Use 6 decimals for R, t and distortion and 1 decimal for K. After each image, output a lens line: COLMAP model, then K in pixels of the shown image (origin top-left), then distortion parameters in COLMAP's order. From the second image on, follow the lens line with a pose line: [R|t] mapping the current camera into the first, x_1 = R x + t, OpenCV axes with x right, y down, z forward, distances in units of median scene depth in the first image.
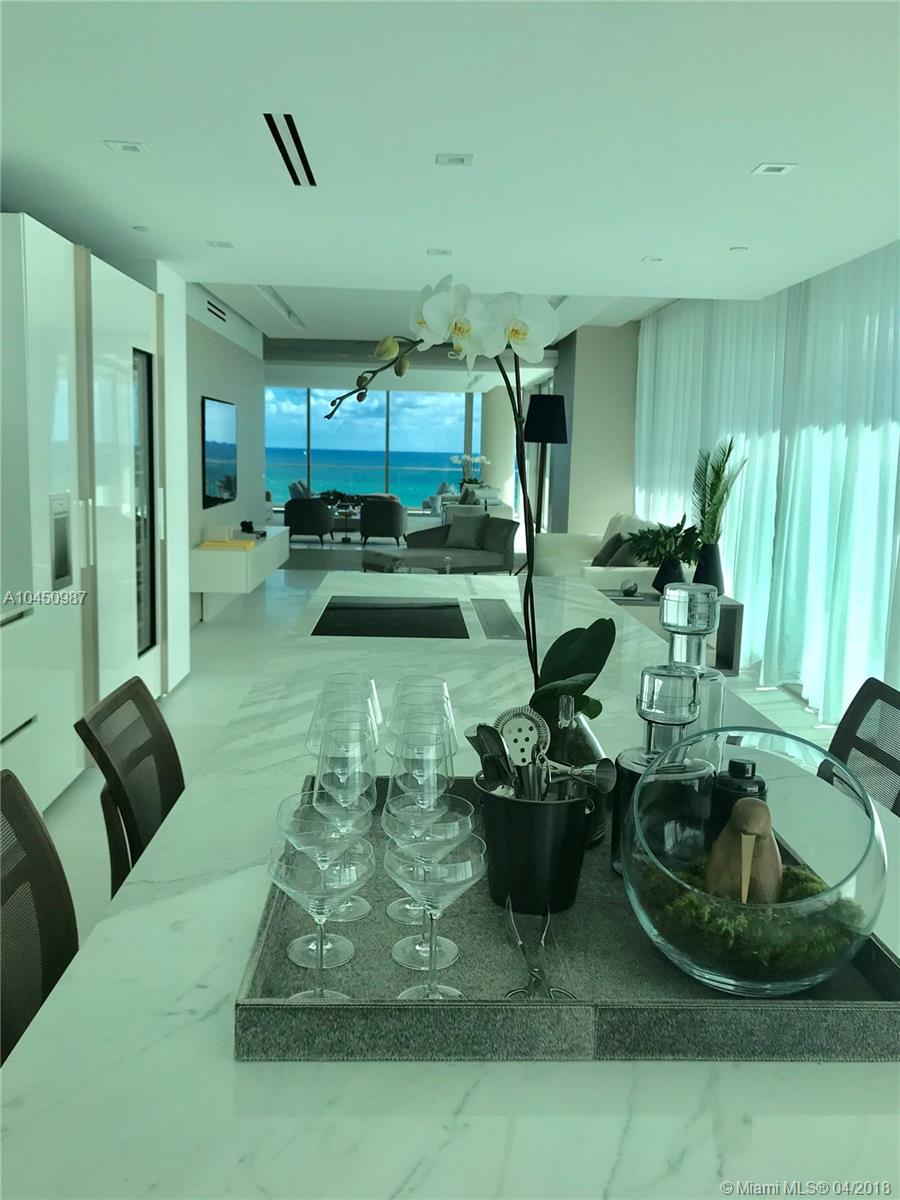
lens RADIAL K [[989.9, 0, 450.0], [0, 989.9, 600.0], [0, 0, 1]] dist [0.071403, -0.212911]
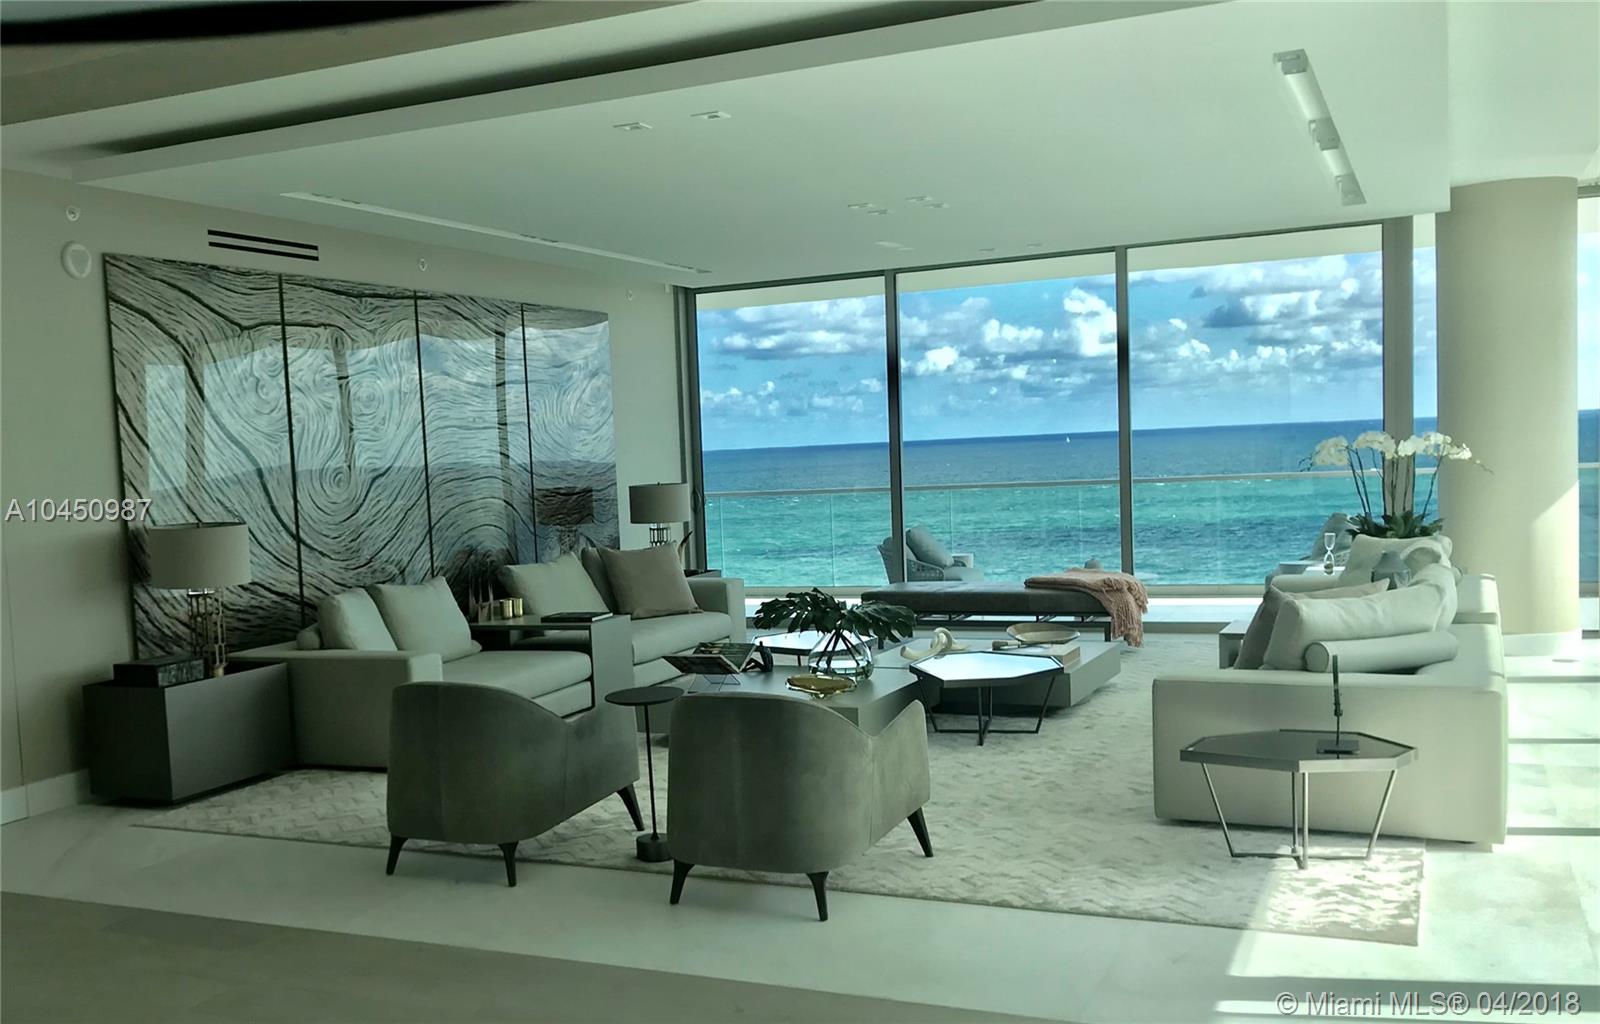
lens RADIAL K [[1494.8, 0, 725.5], [0, 1494.8, 594.3], [0, 0, 1]] dist [0.039977, -0.018140]
pose [[0.881910, -0.017627, -0.471087, 0.123850], [-0.003883, 0.998995, -0.044648, -0.175641], [0.471401, 0.041204, 0.880956, 1.171751]]
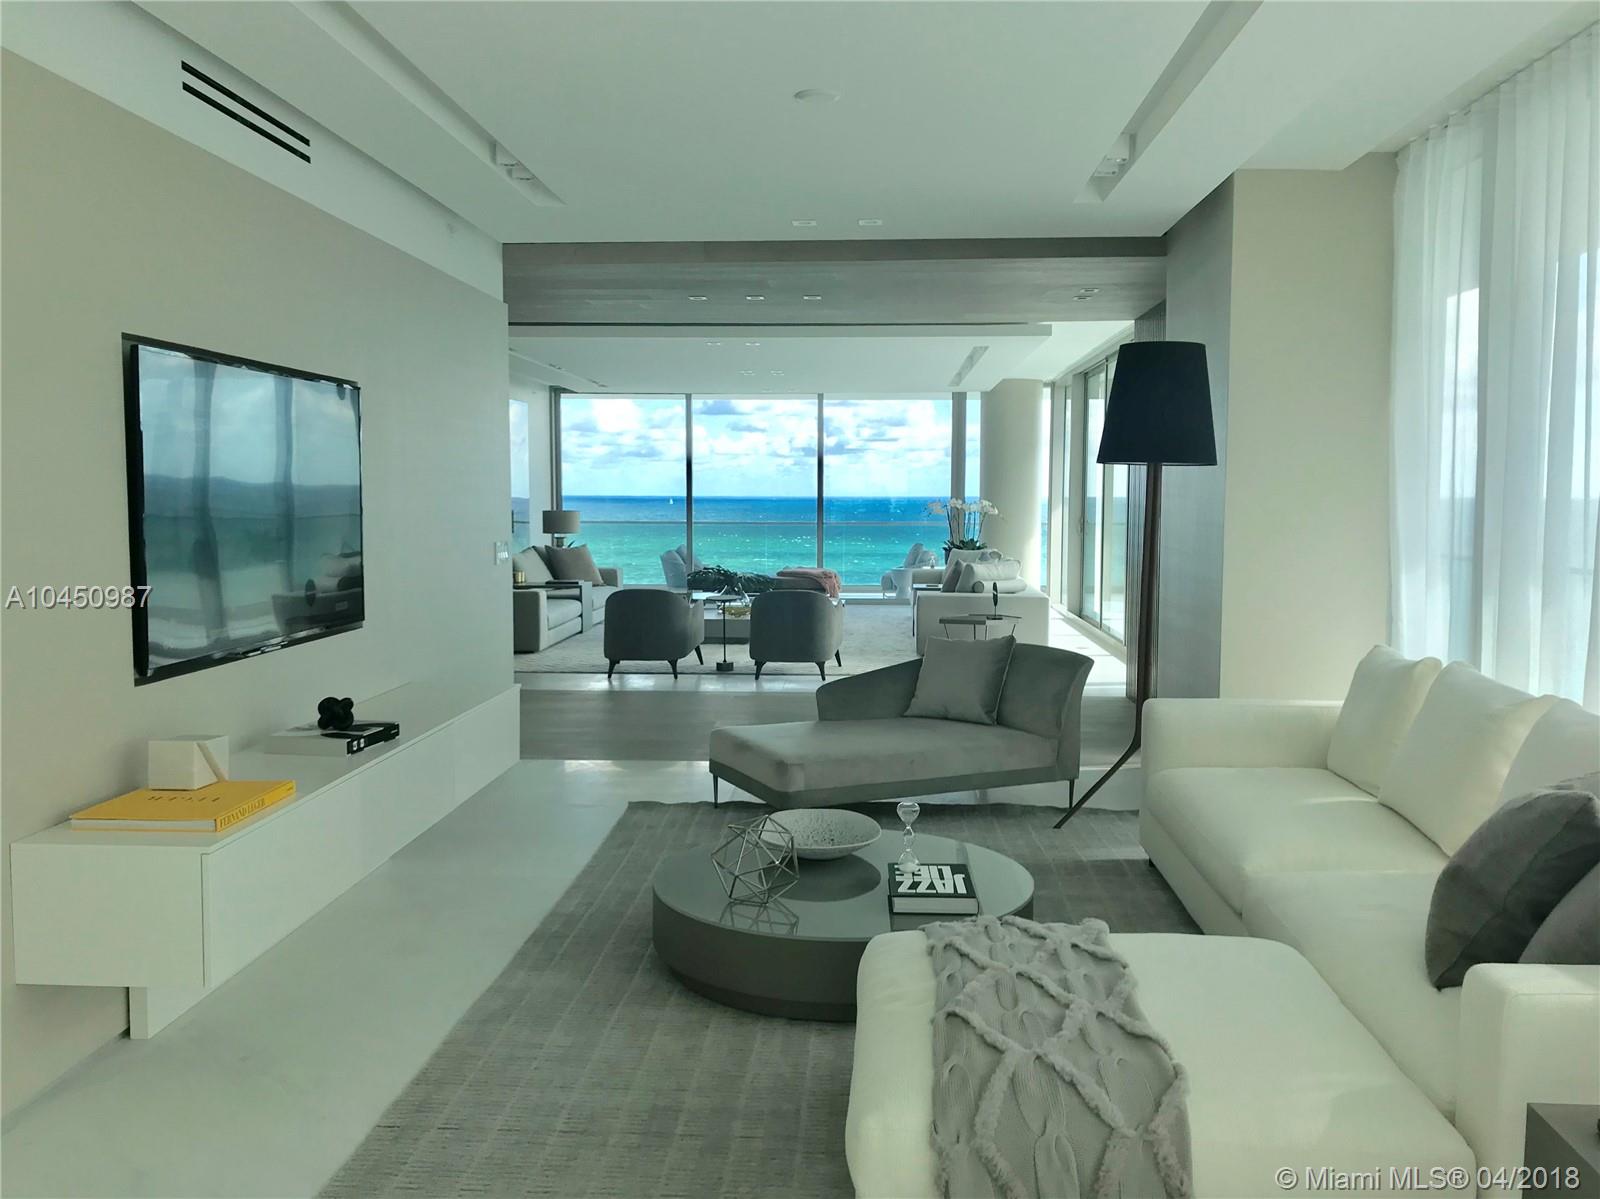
lens RADIAL K [[1292.2, 0, 800.0], [0, 1292.2, 599.5], [0, 0, 1]] dist [0.055242, -0.056074]
pose [[0.994603, -0.012926, -0.102944, 0.007436], [0.005767, 0.997562, -0.069541, -0.080868], [0.103592, 0.068572, 0.992253, 0.553251]]
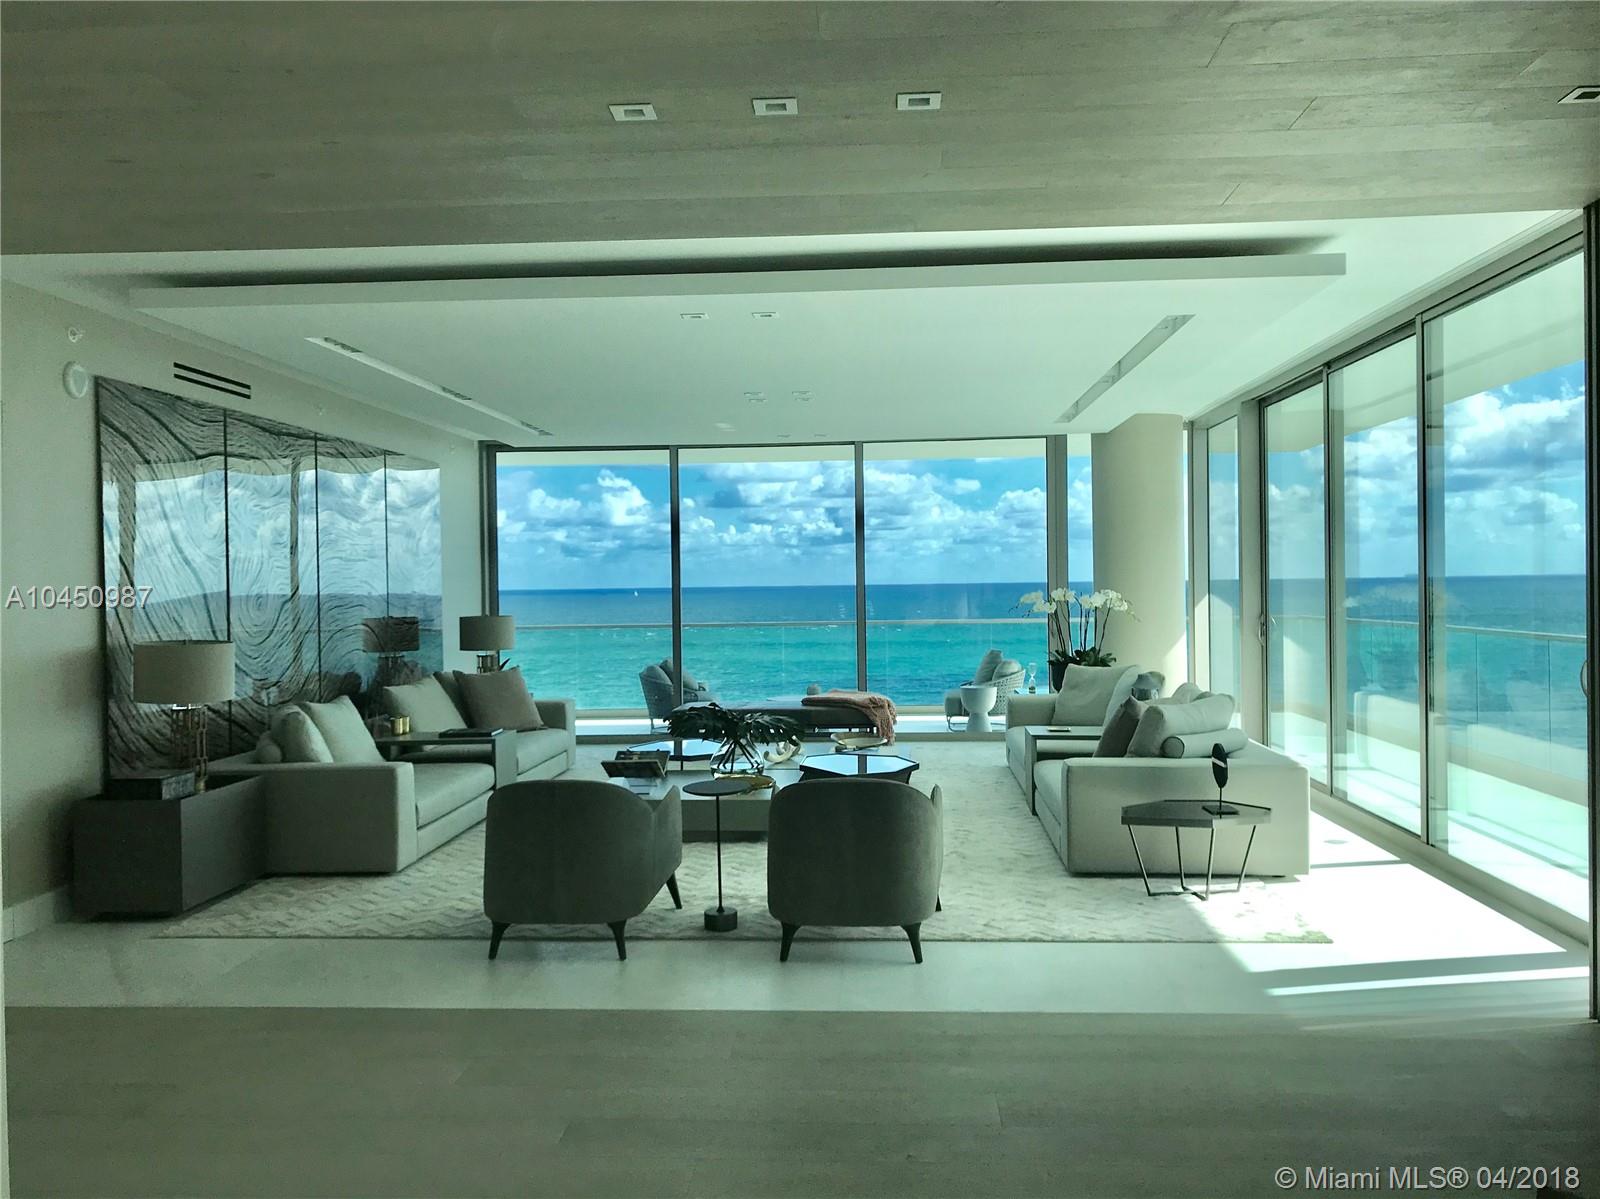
lens RADIAL K [[1292.2, 0, 800.0], [0, 1292.2, 599.5], [0, 0, 1]] dist [0.055242, -0.056074]
pose [[0.993256, -0.038127, -0.109491, -0.069611], [0.022764, 0.990133, -0.138272, -0.164536], [0.113683, 0.134848, 0.984323, 1.080652]]
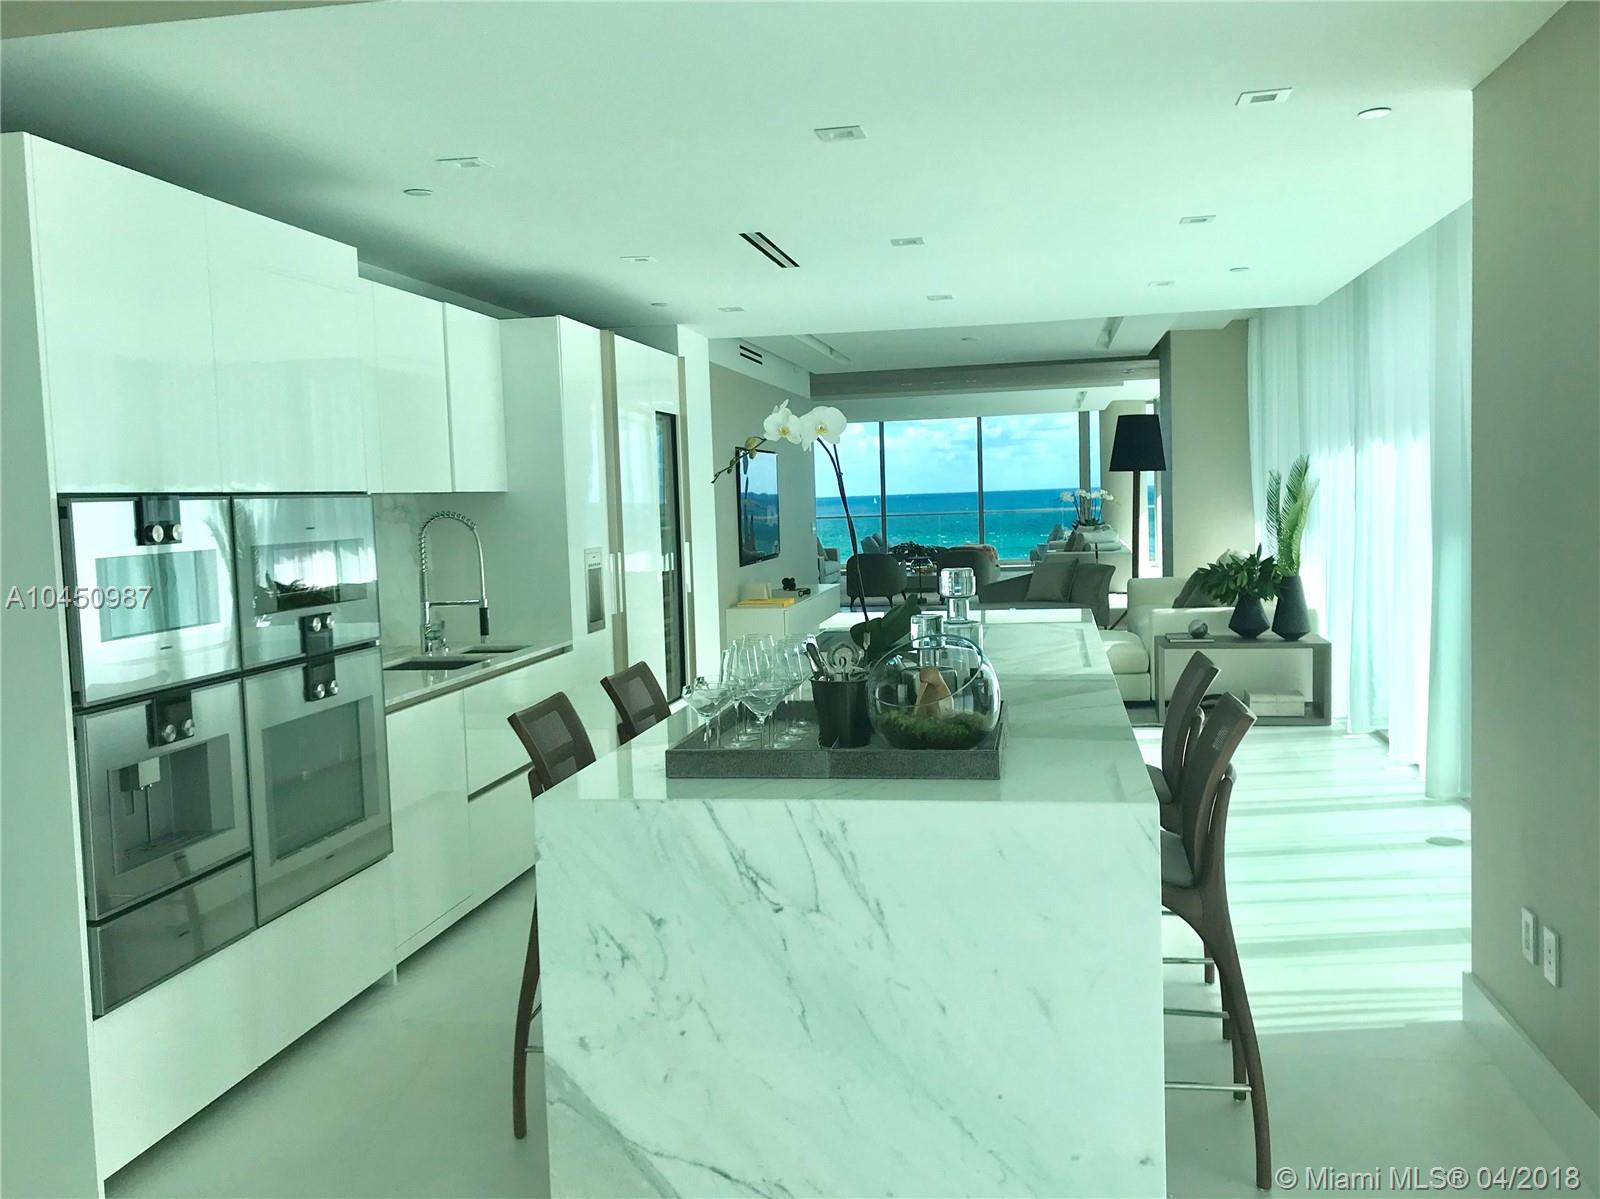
lens RADIAL K [[1358.3, 0, 800.0], [0, 1358.3, 599.5], [0, 0, 1]] dist [0.066770, -0.001414]
pose [[0.973908, -0.041427, -0.223130, 0.082176], [0.025327, 0.996896, -0.074541, 0.032955], [0.225526, 0.066945, 0.971934, -0.203918]]
